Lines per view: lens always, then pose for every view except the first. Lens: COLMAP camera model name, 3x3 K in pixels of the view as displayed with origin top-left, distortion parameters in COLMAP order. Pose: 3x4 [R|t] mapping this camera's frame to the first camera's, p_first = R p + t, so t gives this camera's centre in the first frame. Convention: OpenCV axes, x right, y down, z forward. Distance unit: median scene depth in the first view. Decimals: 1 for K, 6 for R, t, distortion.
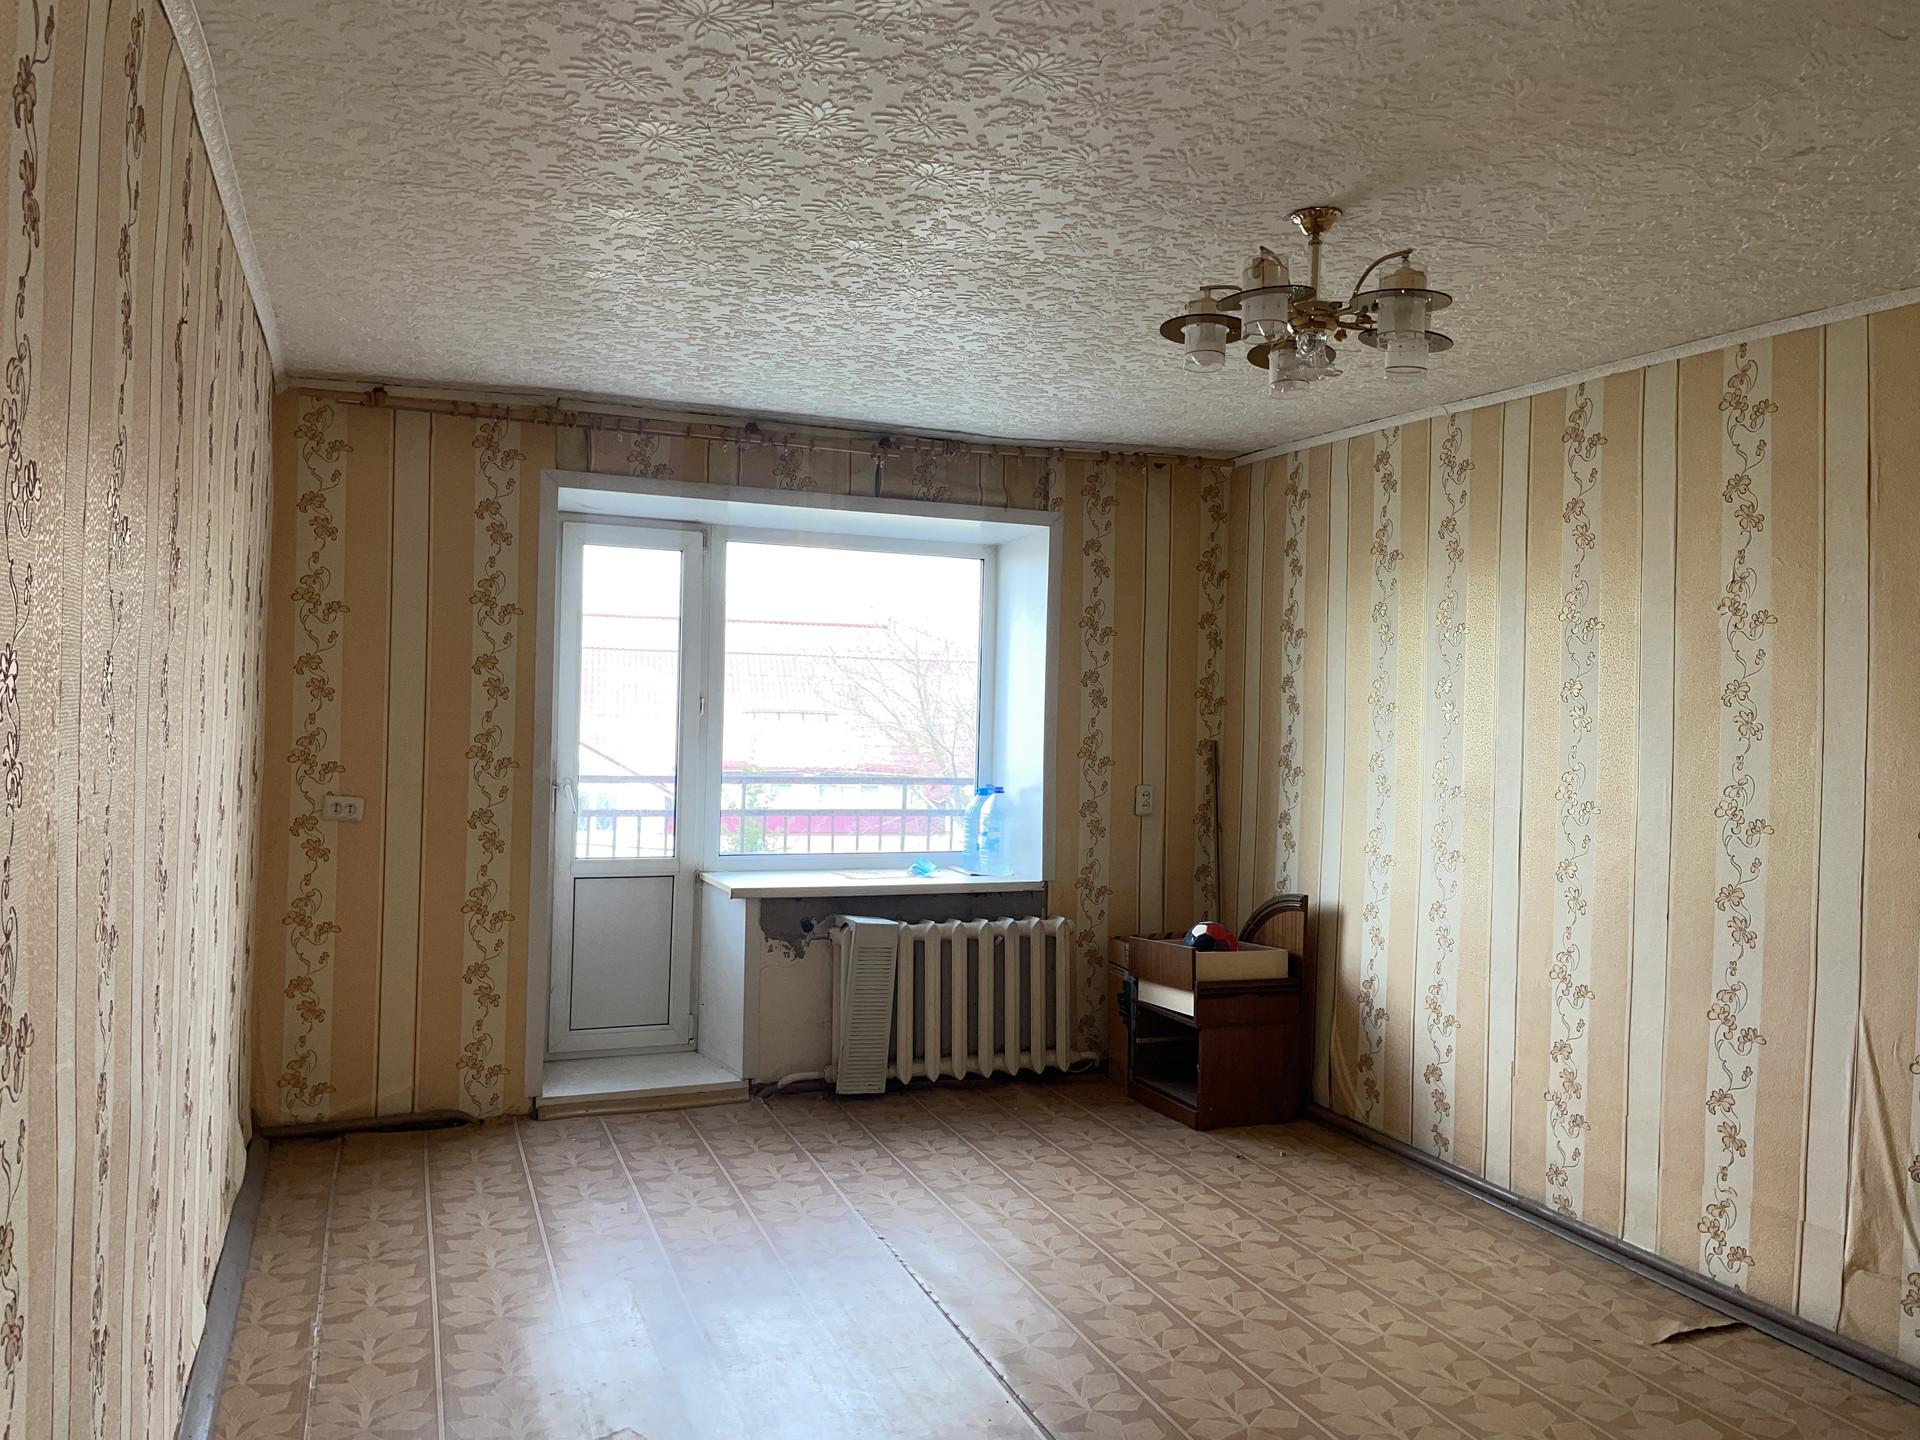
lens RADIAL K [[1449.0, 0, 960.0], [0, 1449.0, 720.0], [0, 0, 1]] dist [0.097260, -0.135196]
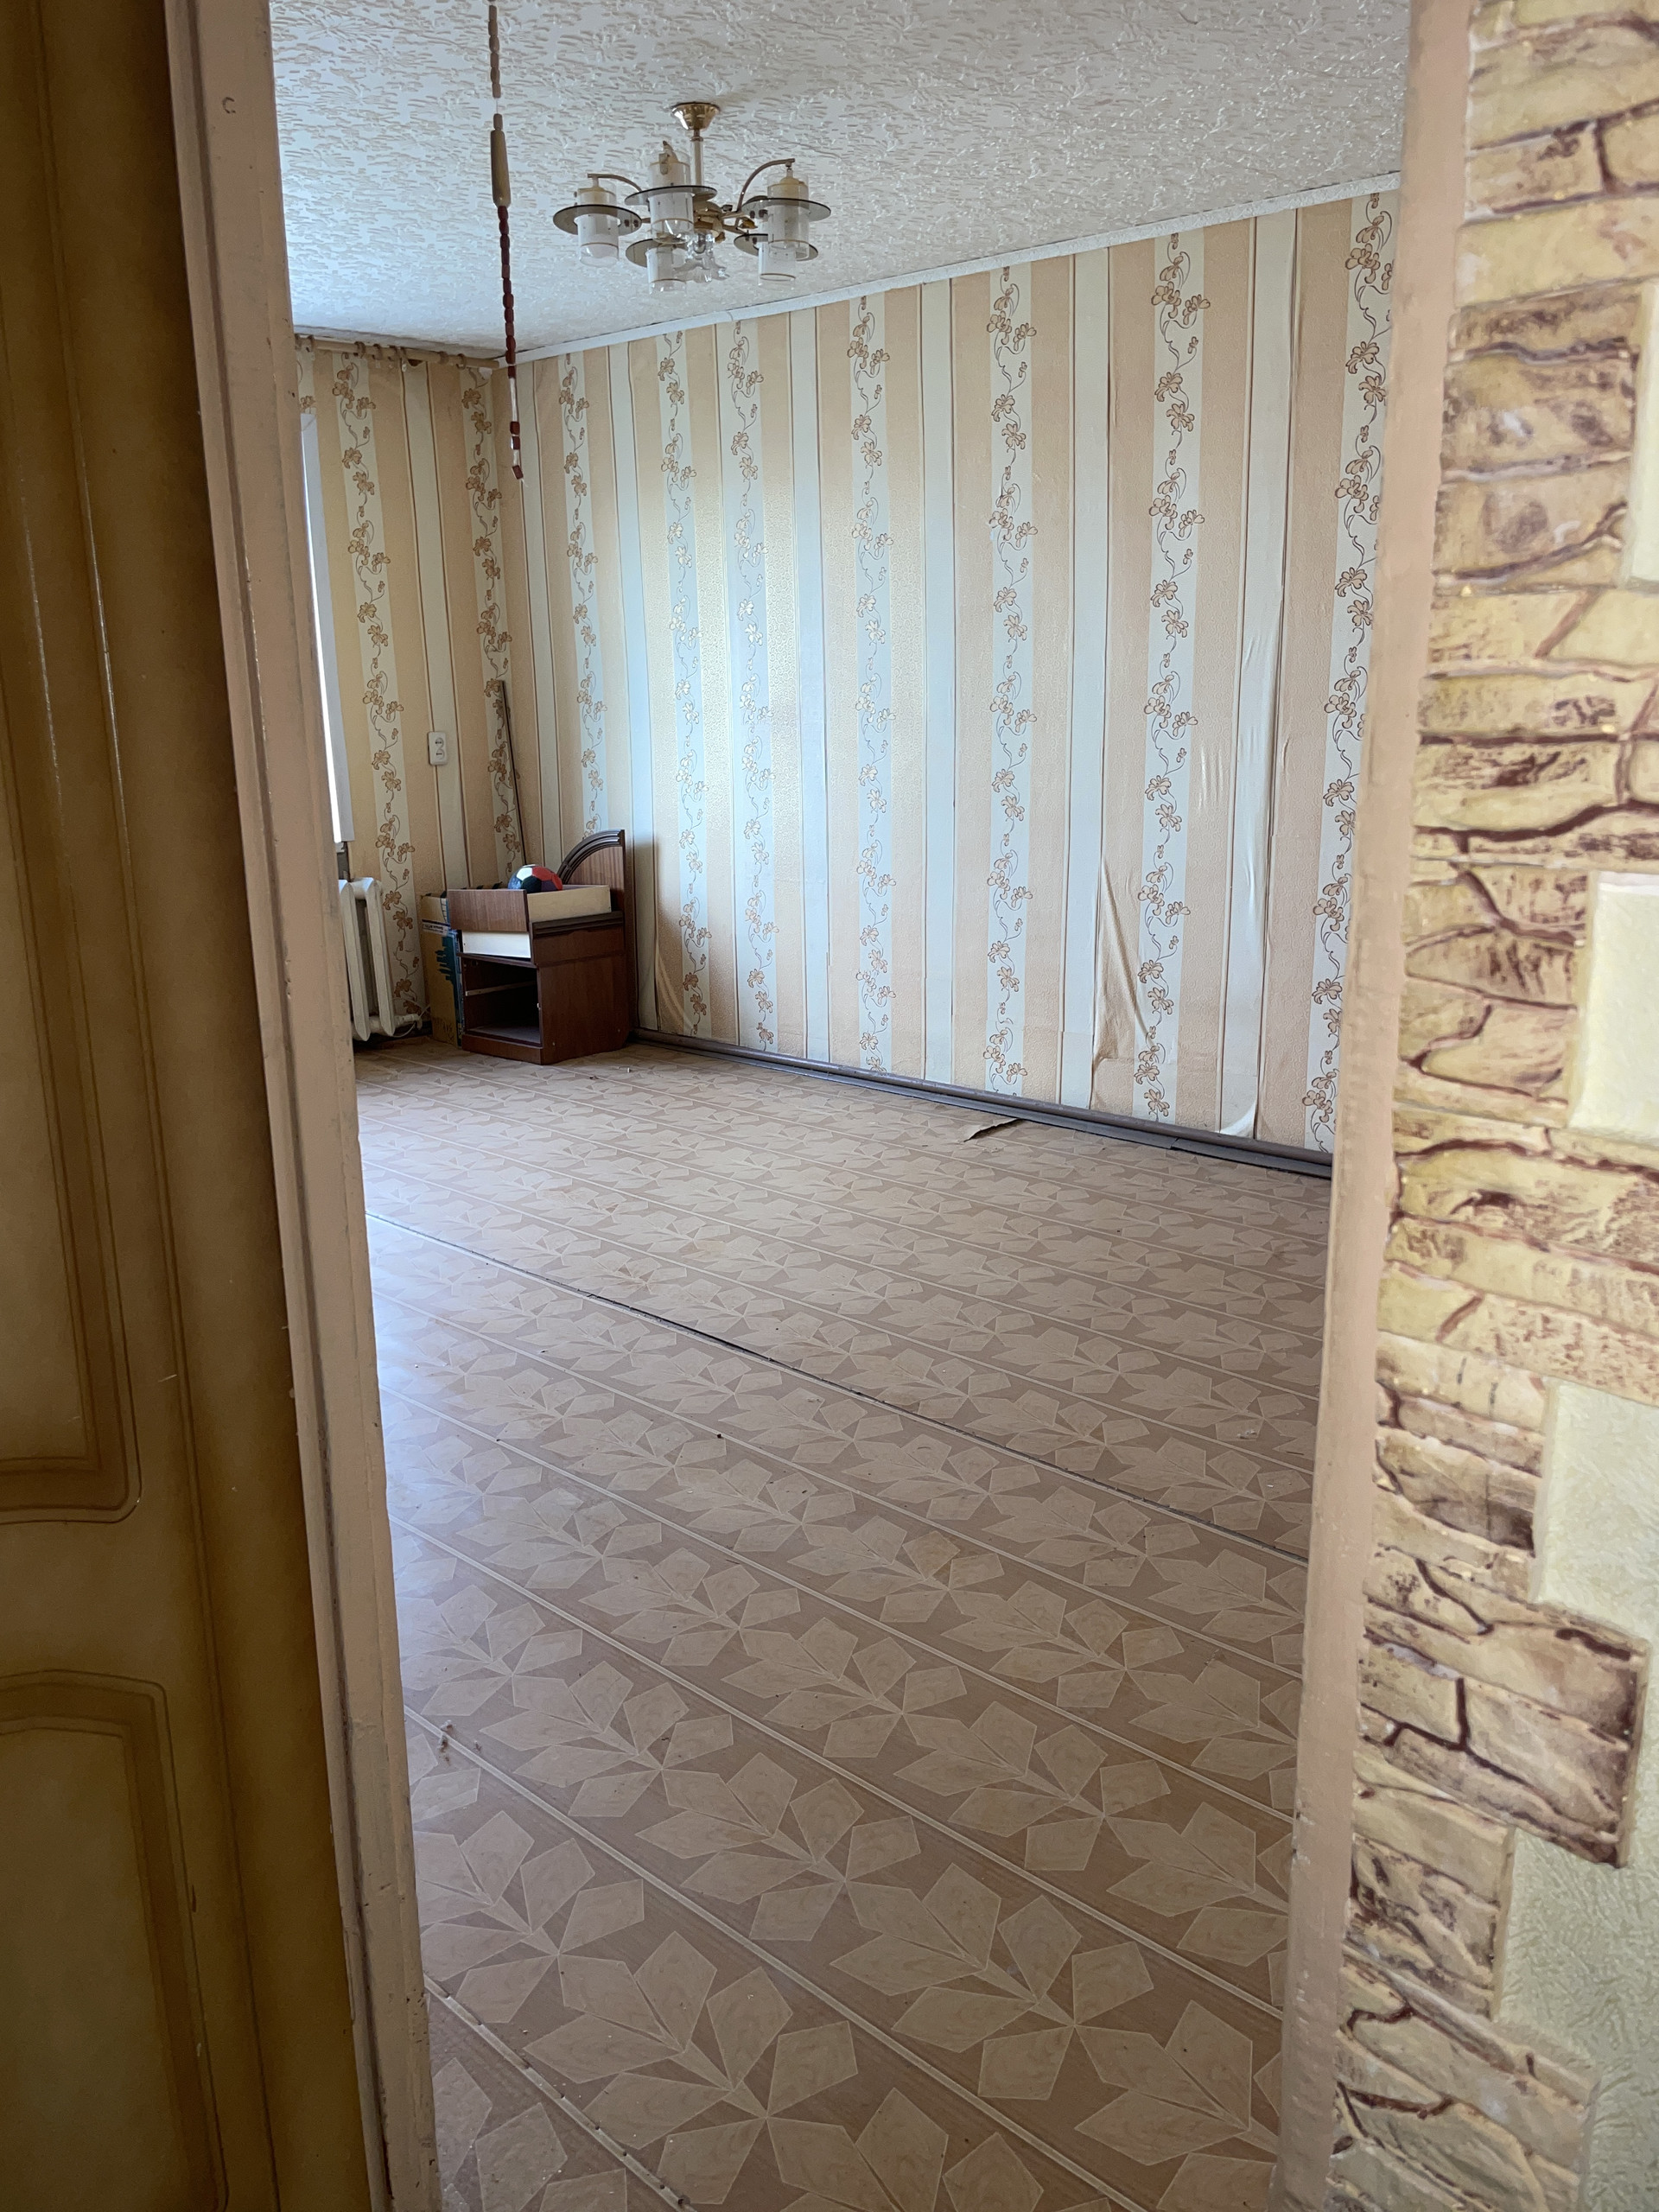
lens RADIAL K [[1692.9, 0, 829.5], [0, 1692.9, 1106.0], [0, 0, 1]] dist [0.105967, -0.143053]
pose [[0.893335, -0.145850, 0.425064, -0.203008], [0.044947, 0.970124, 0.238410, 0.037240], [-0.447137, -0.193875, 0.873202, -0.171425]]
